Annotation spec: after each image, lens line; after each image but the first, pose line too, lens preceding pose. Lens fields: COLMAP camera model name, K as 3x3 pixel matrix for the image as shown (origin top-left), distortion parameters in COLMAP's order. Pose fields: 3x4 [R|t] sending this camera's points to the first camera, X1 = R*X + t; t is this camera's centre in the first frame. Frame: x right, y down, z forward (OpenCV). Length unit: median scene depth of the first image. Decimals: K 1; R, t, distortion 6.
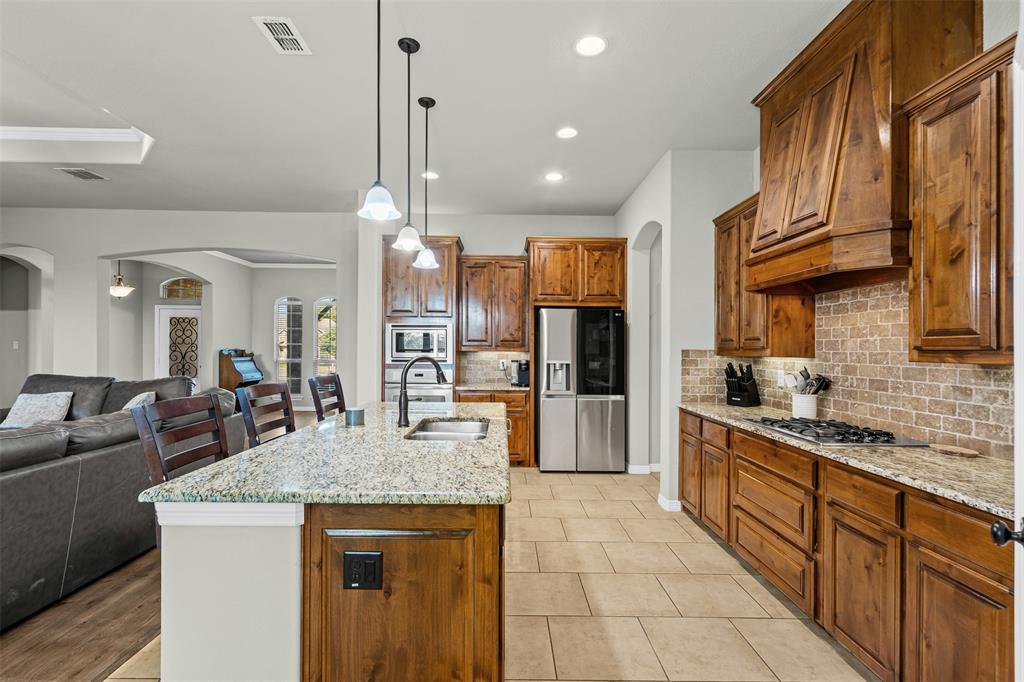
lens RADIAL K [[471.4, 0, 511.0], [0, 471.4, 348.9], [0, 0, 1]] dist [-0.003130, 0.001069]
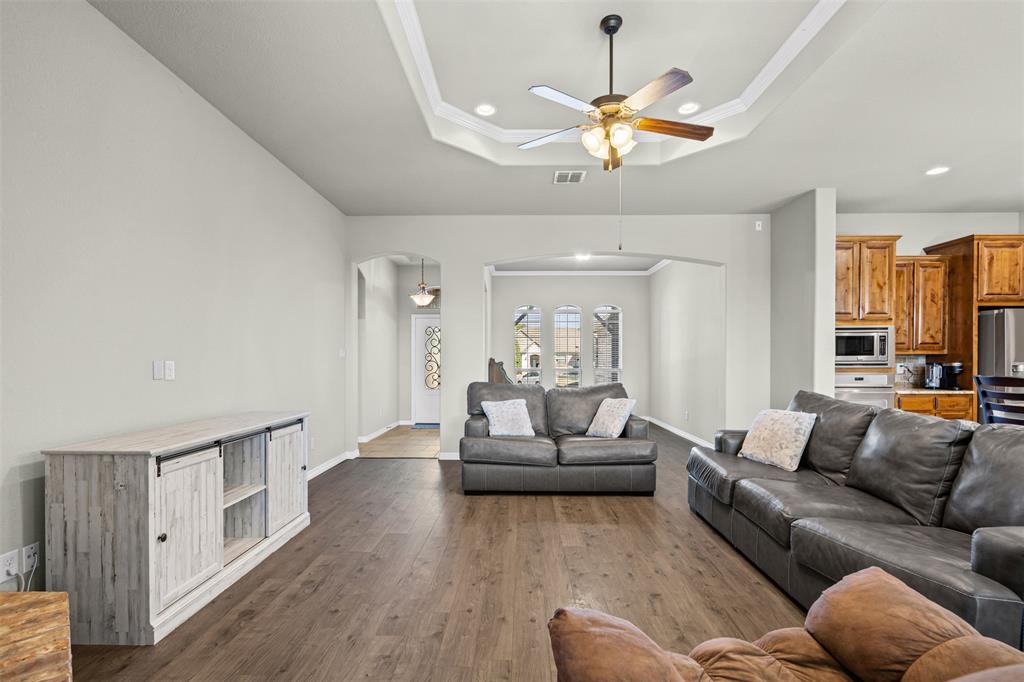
lens RADIAL K [[471.4, 0, 509.3], [0, 471.4, 365.5], [0, 0, 1]] dist [-0.003130, 0.001069]
pose [[0.999159, -0.009100, -0.039976, -1.164279], [0.009519, 0.999901, 0.010327, 0.014334], [0.039878, -0.010699, 0.999147, -0.000094]]
